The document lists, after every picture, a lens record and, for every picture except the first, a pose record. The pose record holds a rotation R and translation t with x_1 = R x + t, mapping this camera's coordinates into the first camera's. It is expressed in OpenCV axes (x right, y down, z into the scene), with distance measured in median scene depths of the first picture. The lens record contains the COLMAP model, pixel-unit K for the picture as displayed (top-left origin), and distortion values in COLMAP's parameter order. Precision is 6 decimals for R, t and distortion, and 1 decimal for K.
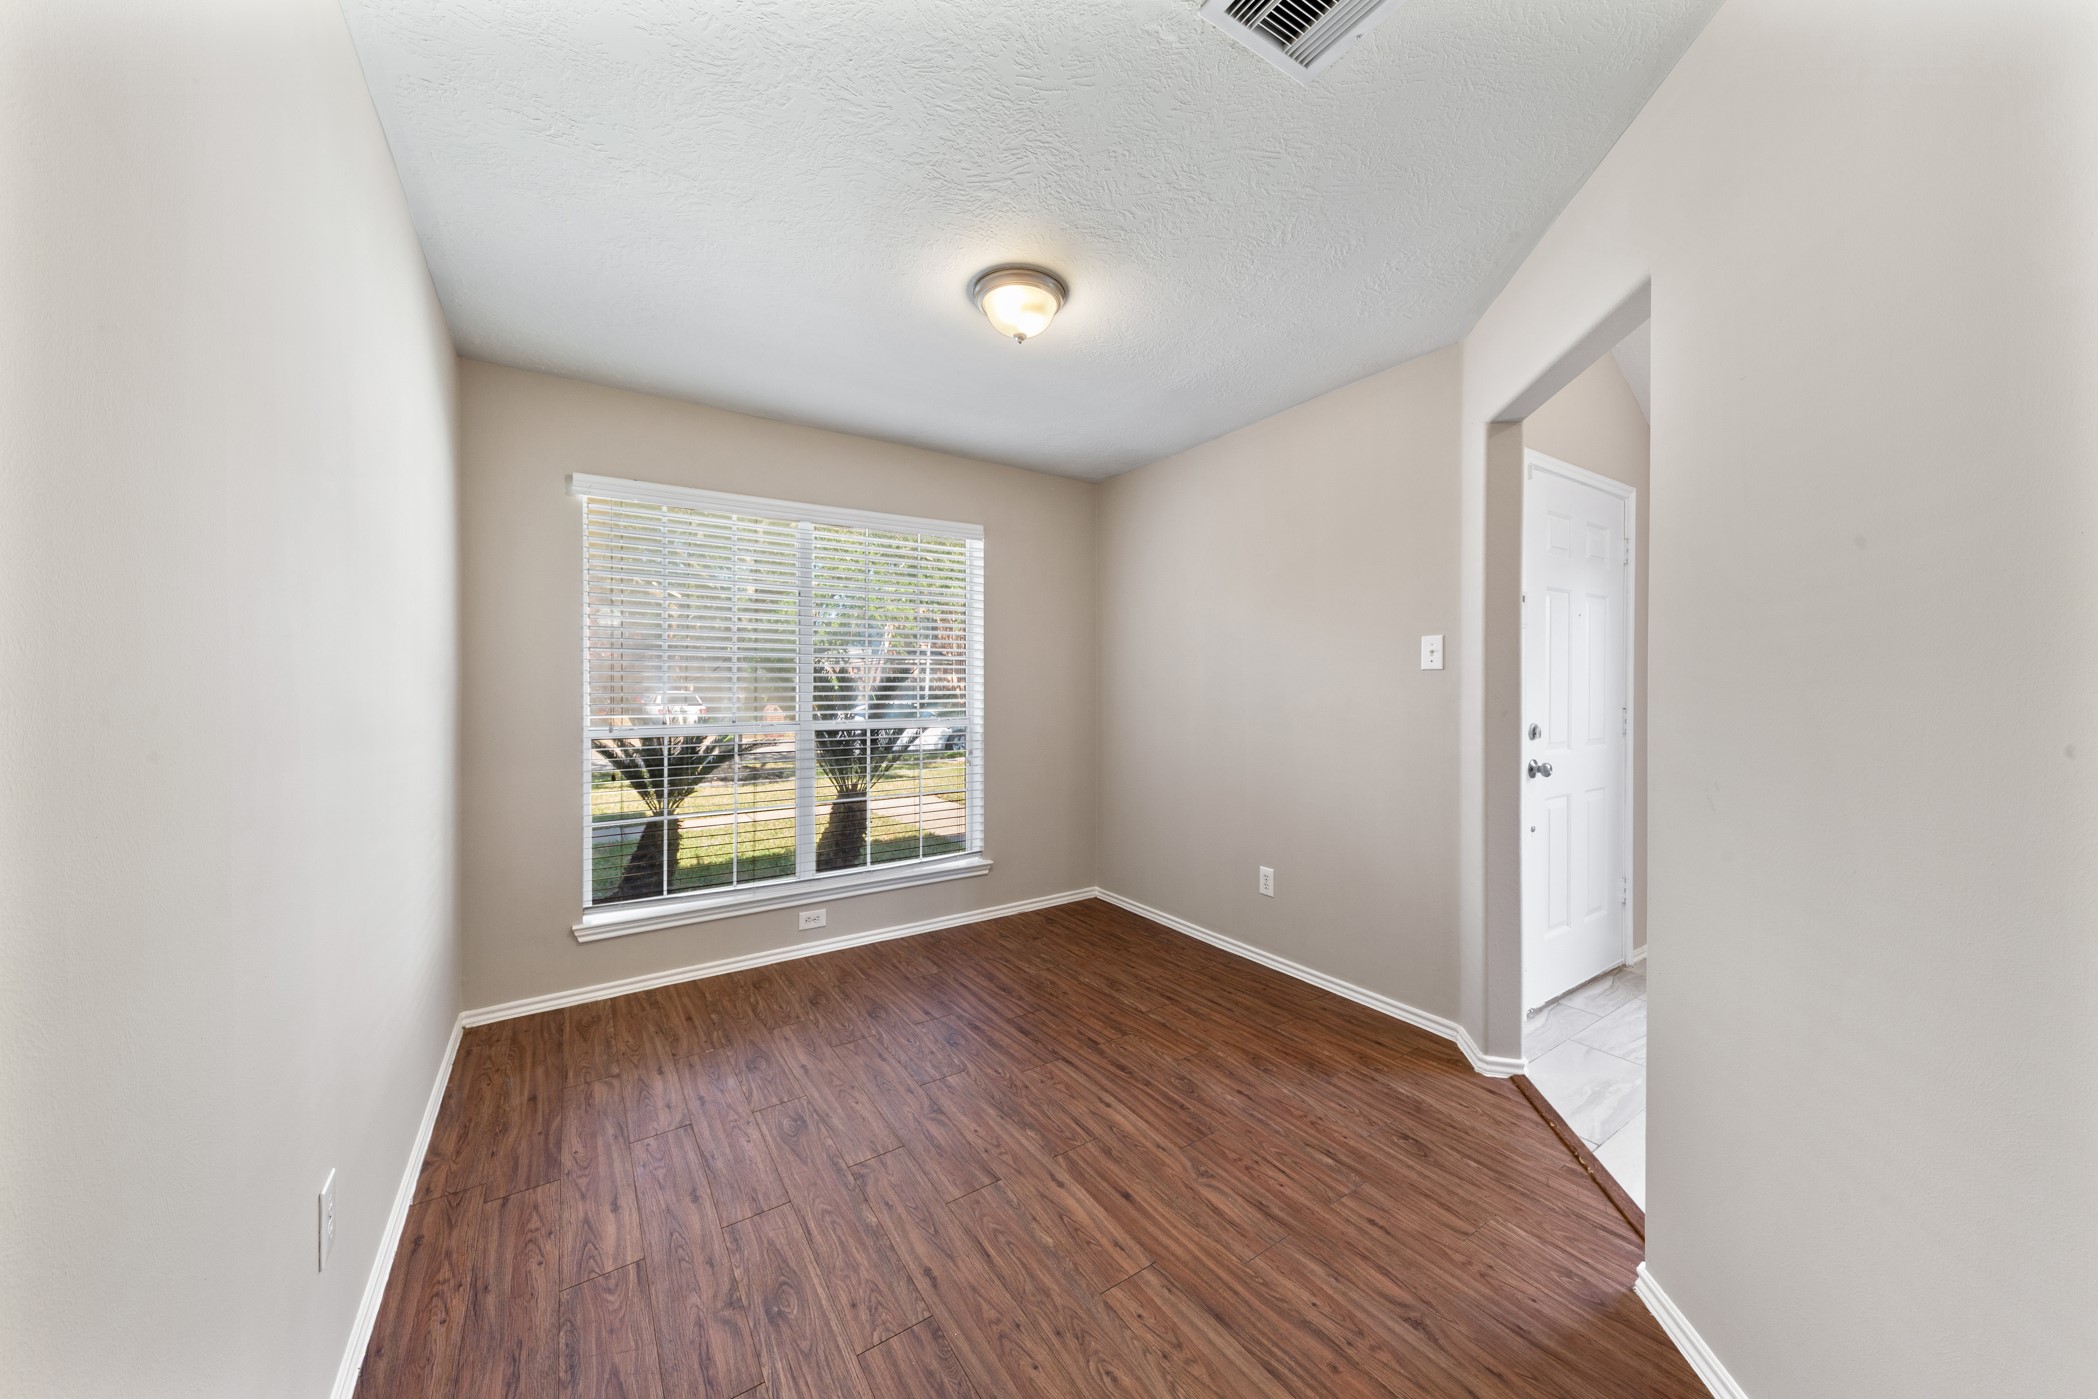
lens RADIAL K [[718.7, 0, 1048.9], [0, 718.7, 683.5], [0, 0, 1]] dist [0.019057, -0.005299]
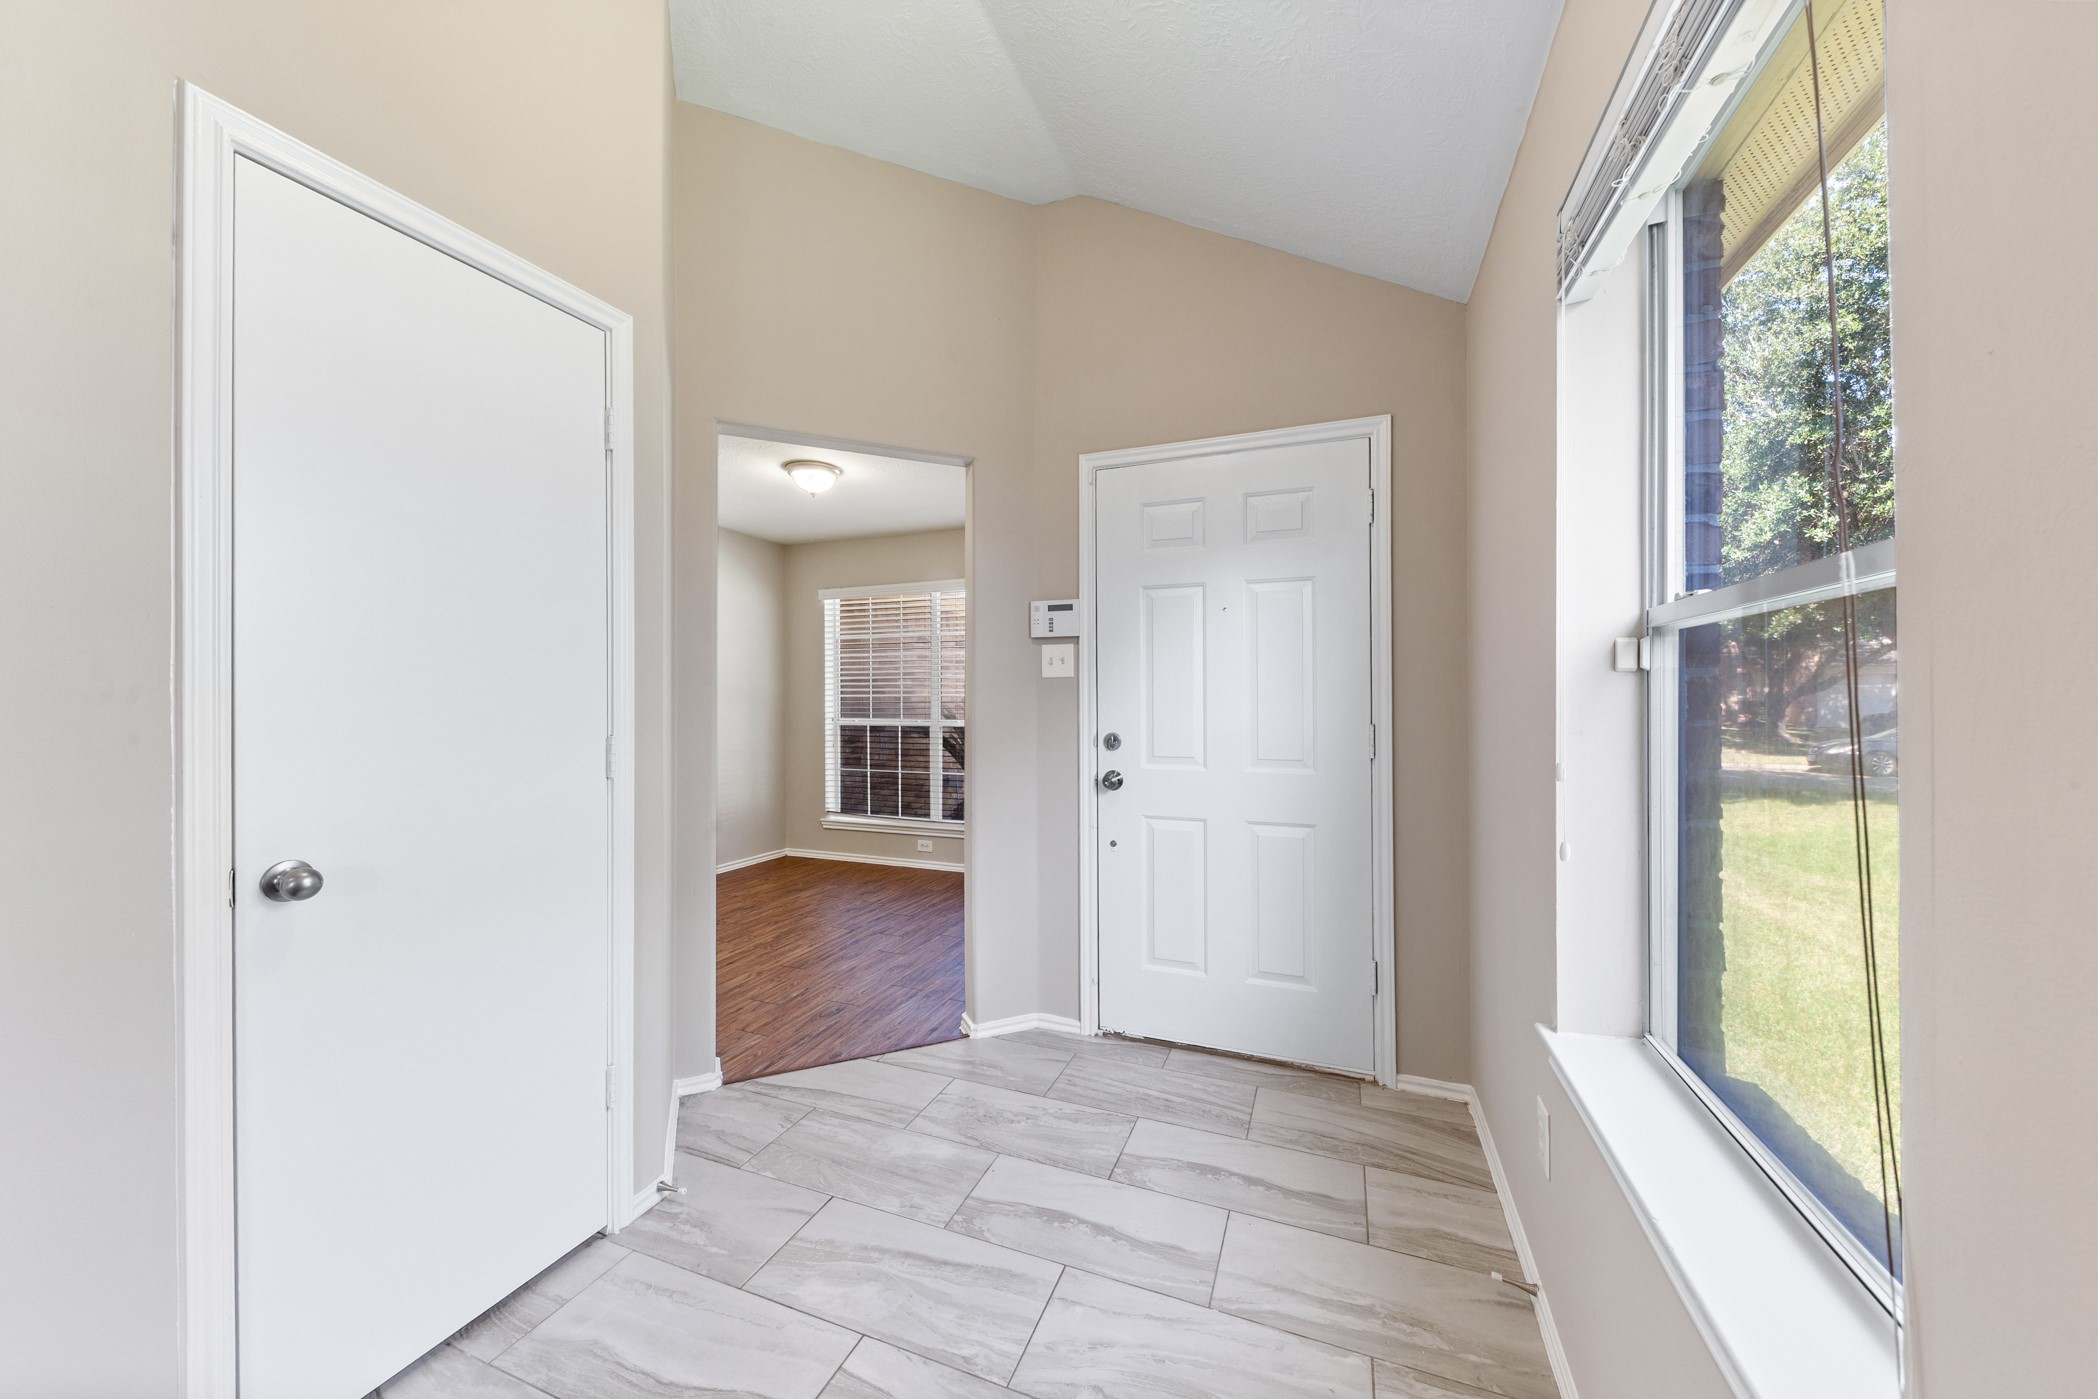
lens RADIAL K [[733.7, 0, 1044.5], [0, 733.7, 693.9], [0, 0, 1]] dist [0.012812, -0.004926]
pose [[0.572655, -0.007144, -0.819766, 1.747331], [0.001508, 0.999970, -0.007661, 0.012814], [0.819795, 0.003151, 0.572648, 0.456048]]
